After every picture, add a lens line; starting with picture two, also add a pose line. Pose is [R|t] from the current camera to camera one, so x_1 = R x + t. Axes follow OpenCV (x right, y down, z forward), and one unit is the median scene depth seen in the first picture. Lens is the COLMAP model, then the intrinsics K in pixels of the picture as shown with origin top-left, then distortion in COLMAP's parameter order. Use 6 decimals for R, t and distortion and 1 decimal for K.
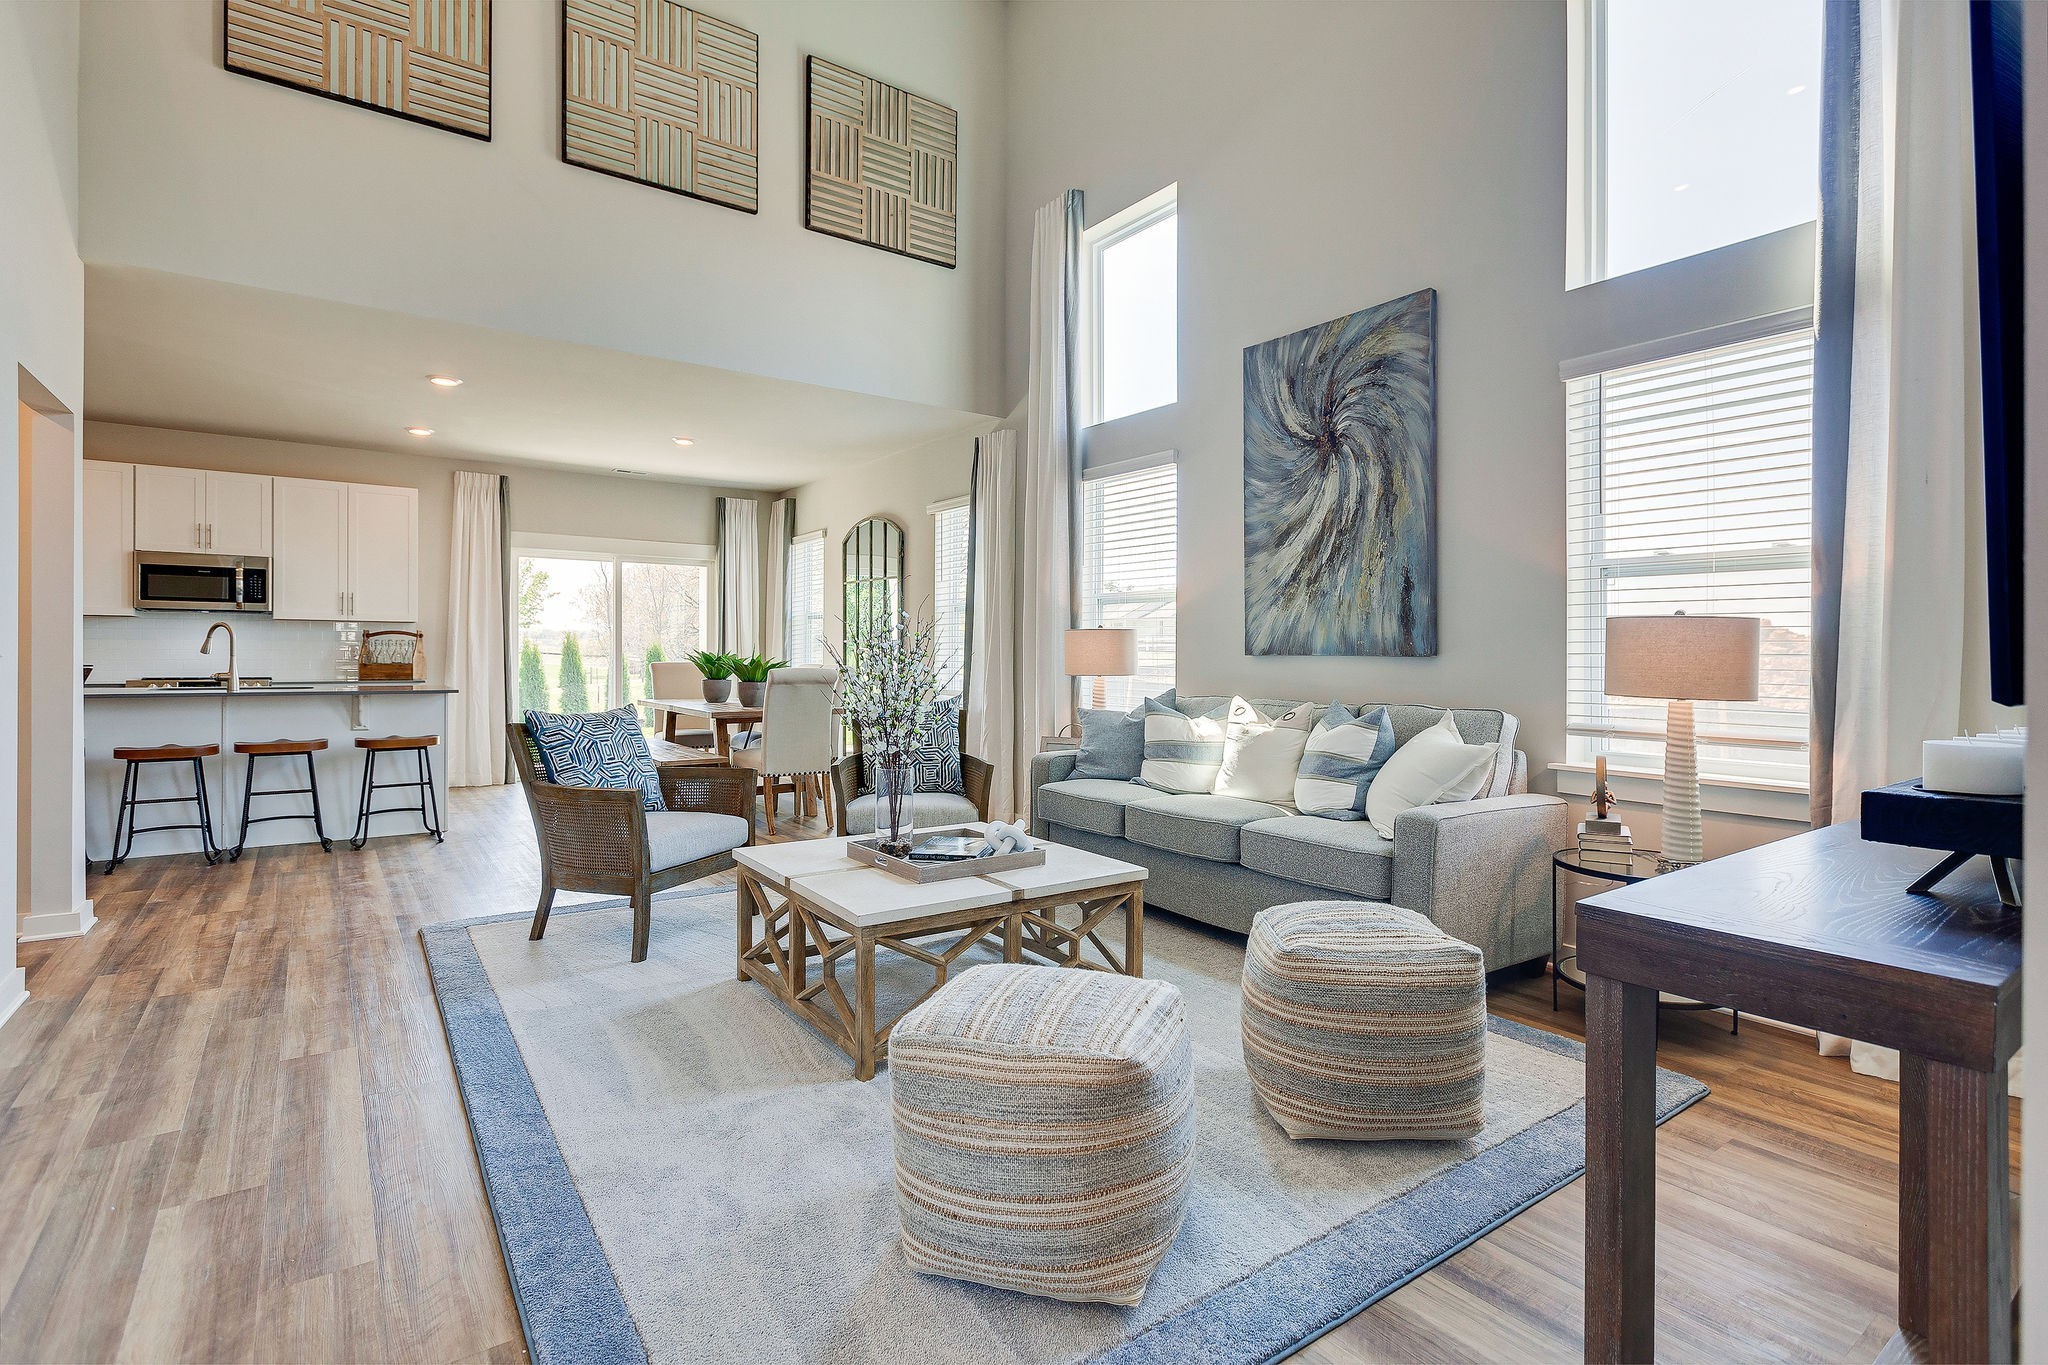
lens RADIAL K [[973.8, 0, 1061.2], [0, 973.8, 653.3], [0, 0, 1]] dist [-0.004512, -0.002899]
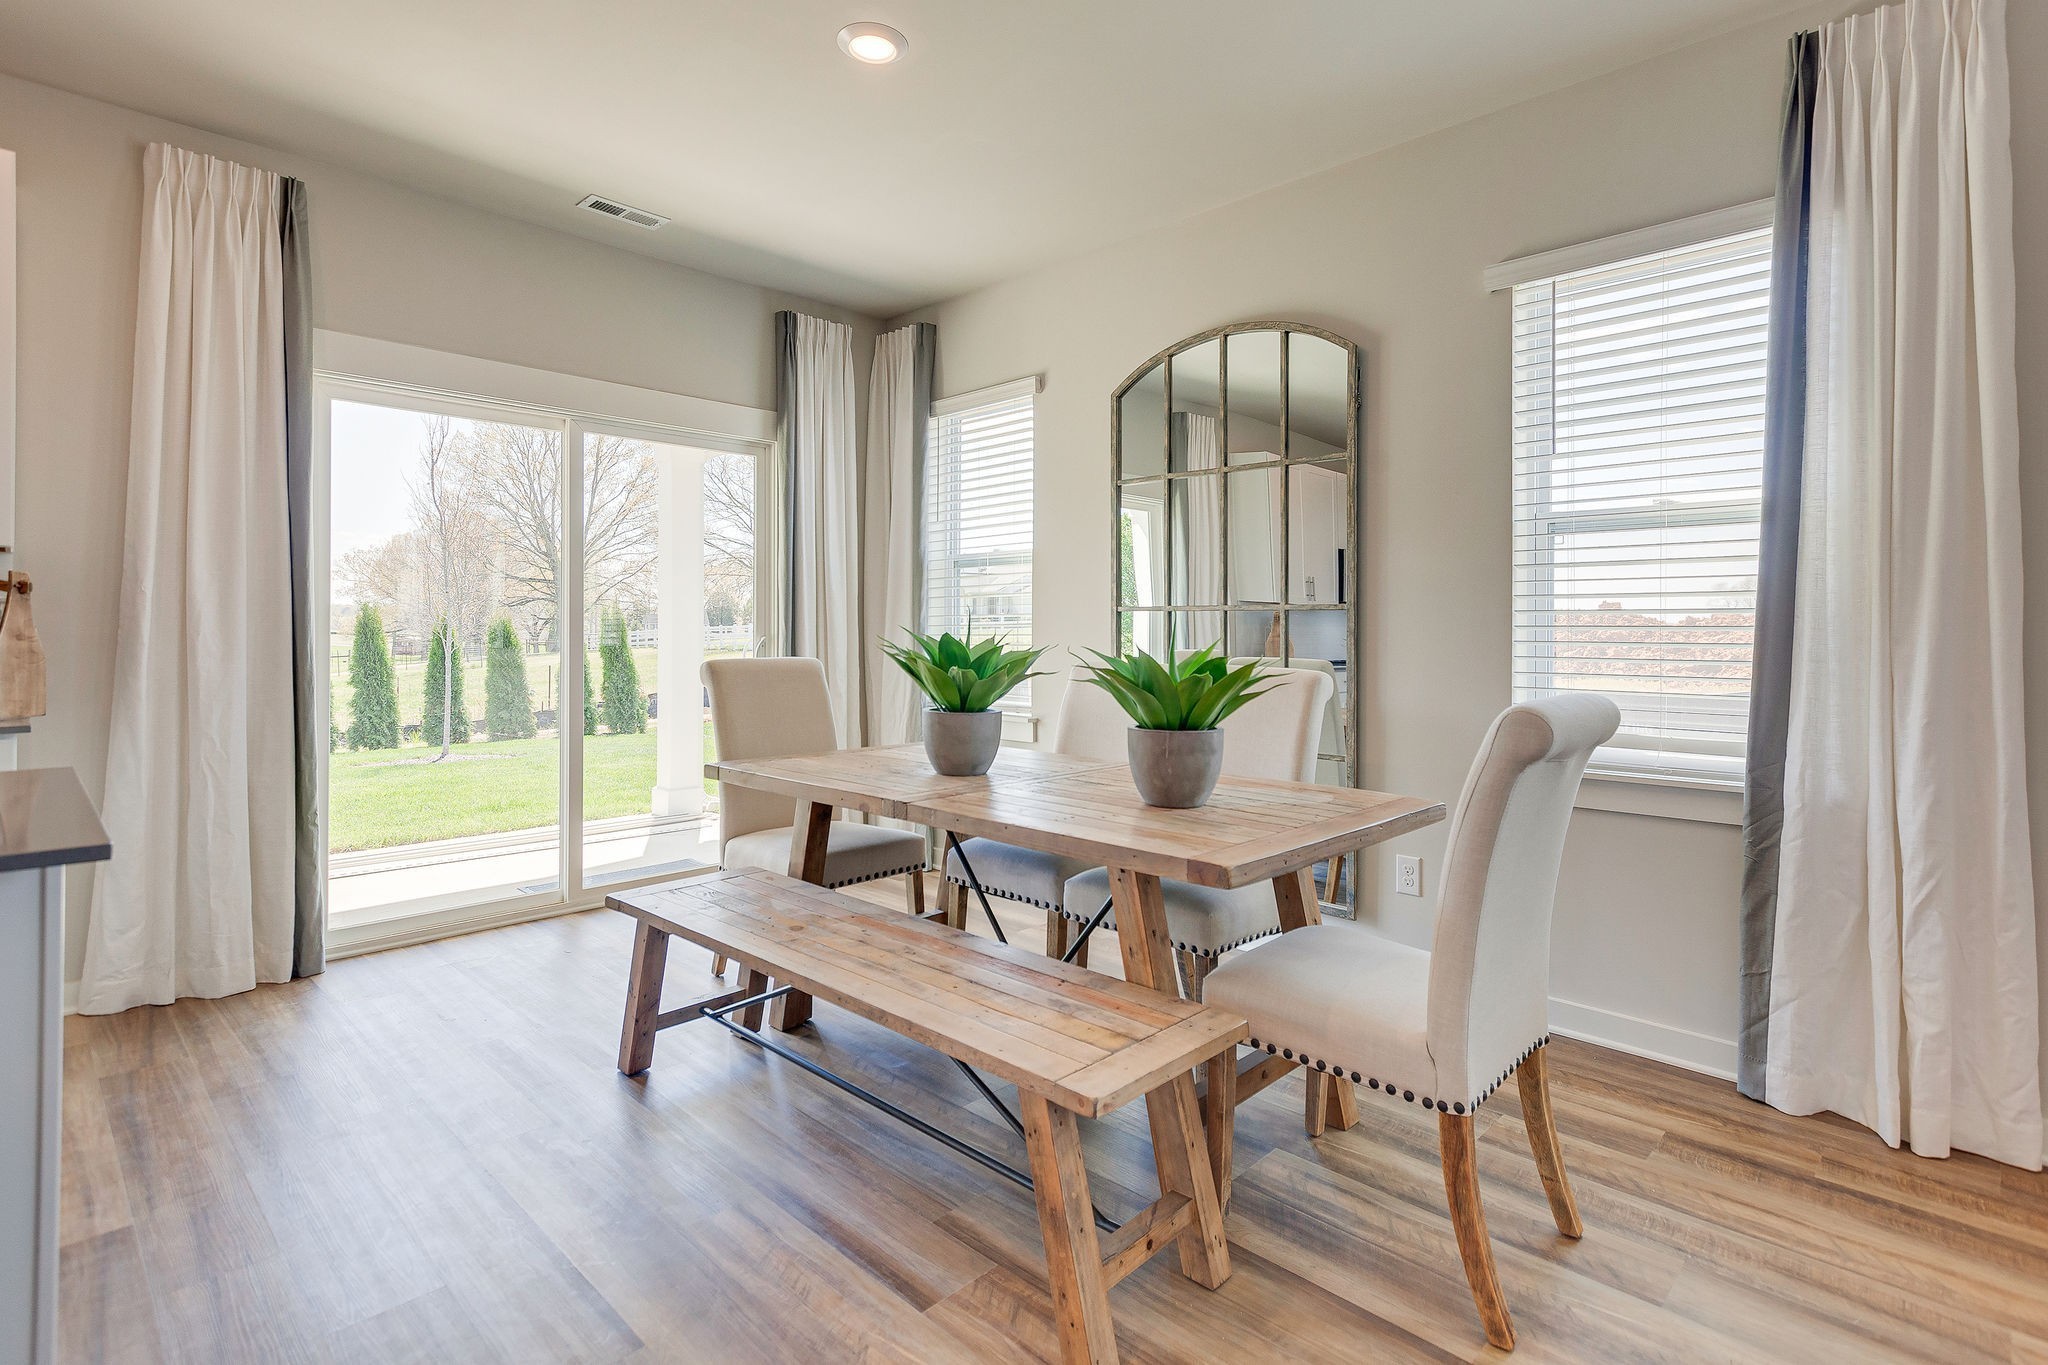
lens RADIAL K [[973.8, 0, 1046.8], [0, 973.8, 599.9], [0, 0, 1]] dist [-0.004512, -0.002899]
pose [[0.986161, -0.006927, 0.165644, -0.582173], [0.009827, 0.999812, -0.016695, -0.016647], [-0.165497, 0.018092, 0.986044, 0.975179]]
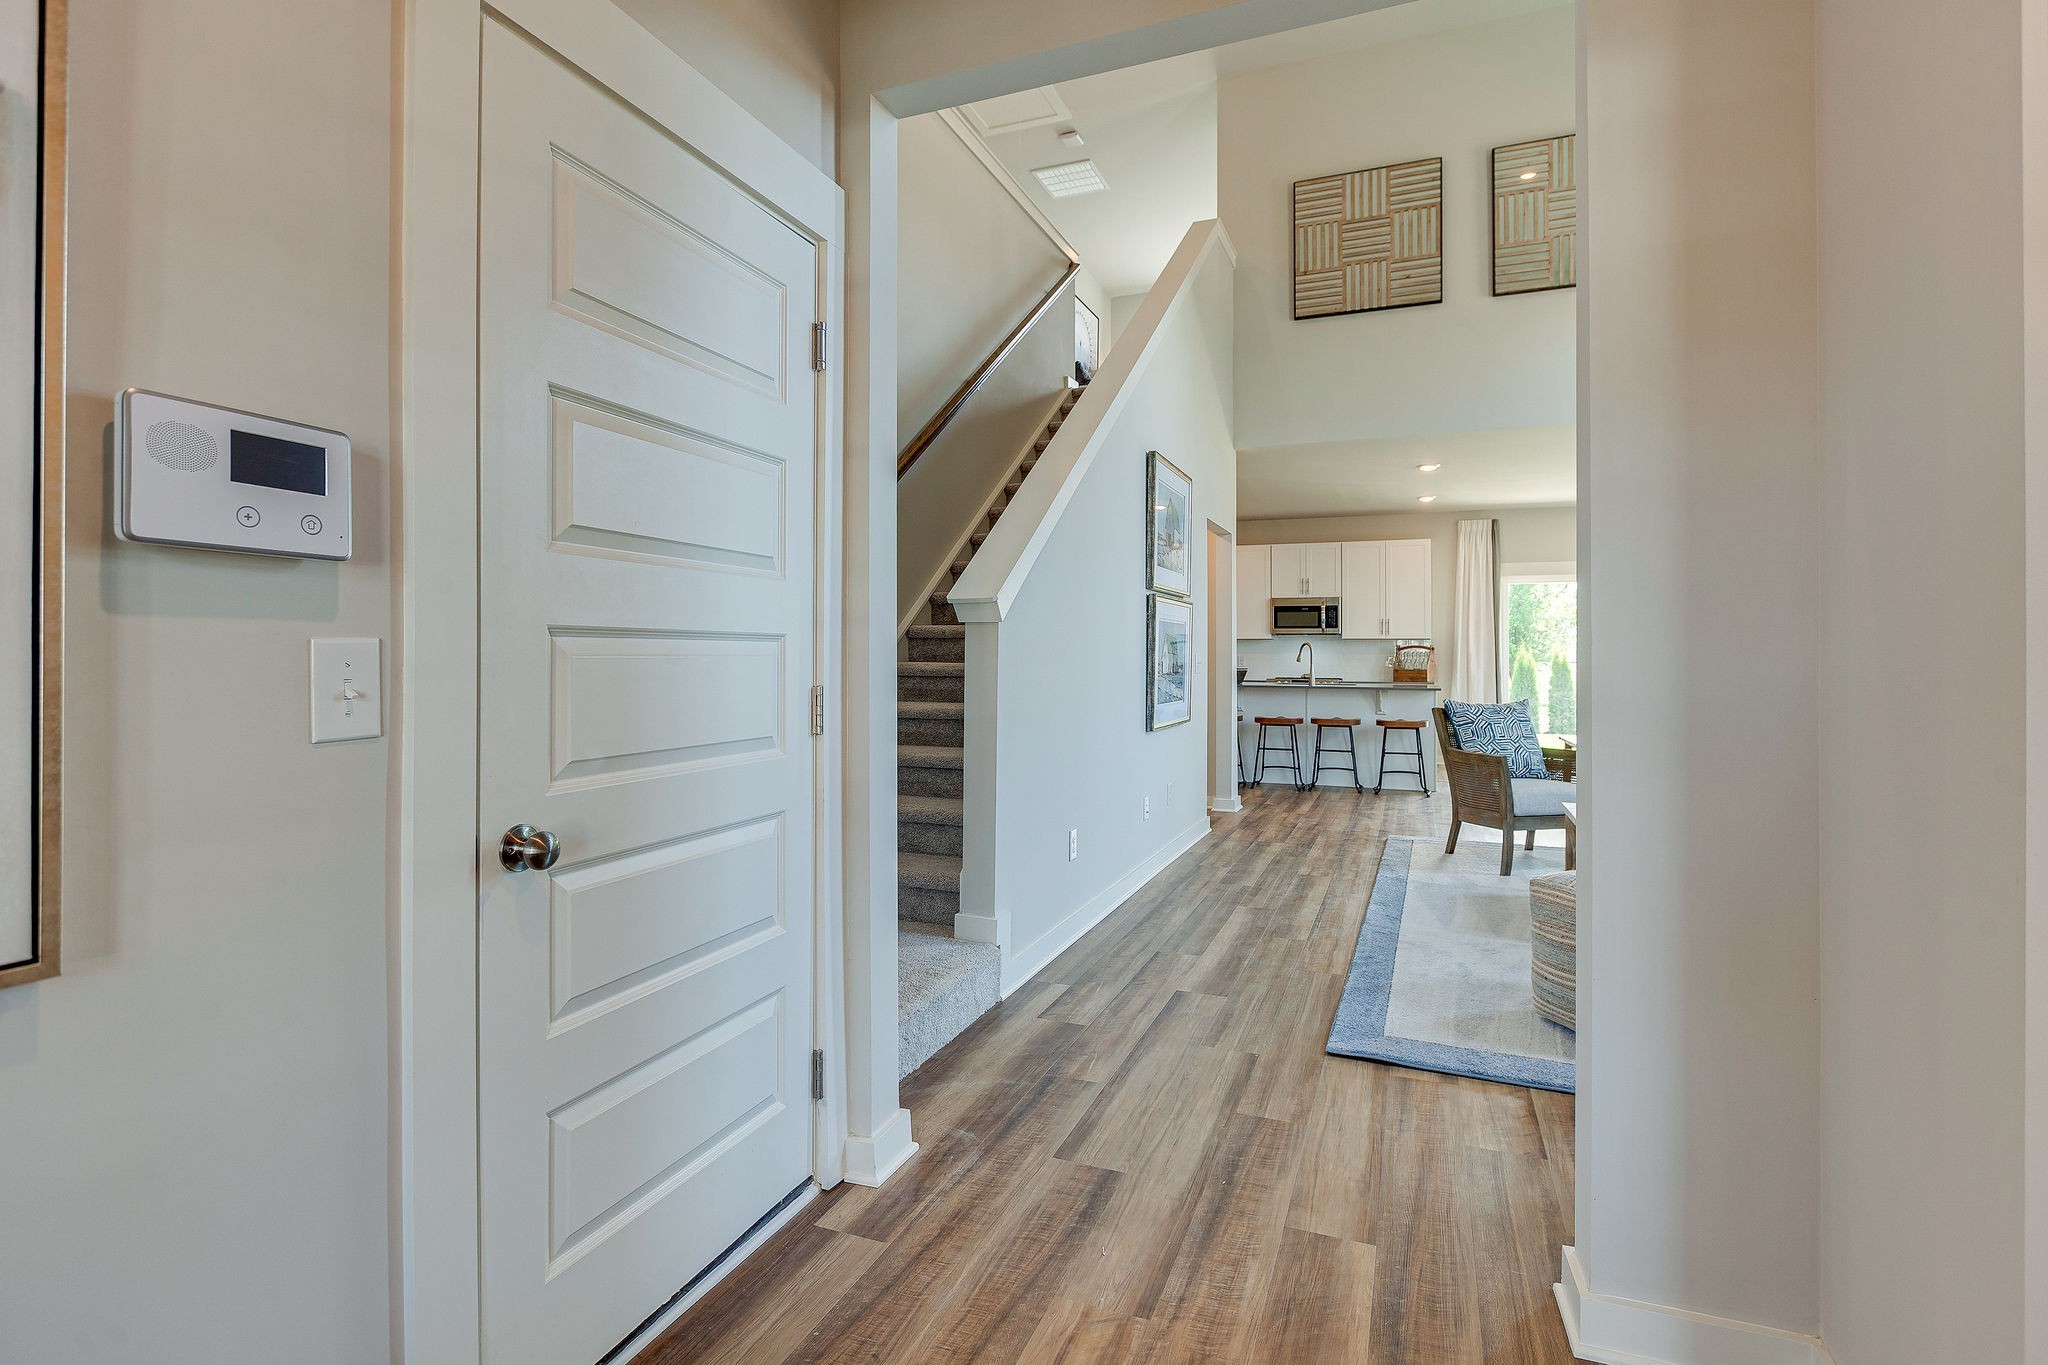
lens RADIAL K [[973.8, 0, 1024.8], [0, 973.8, 661.9], [0, 0, 1]] dist [-0.004512, -0.002899]
pose [[0.506706, 0.000706, -0.862119, 0.321036], [-0.003038, 0.999995, -0.000966, 0.004049], [0.862114, 0.003108, 0.506705, -0.243187]]
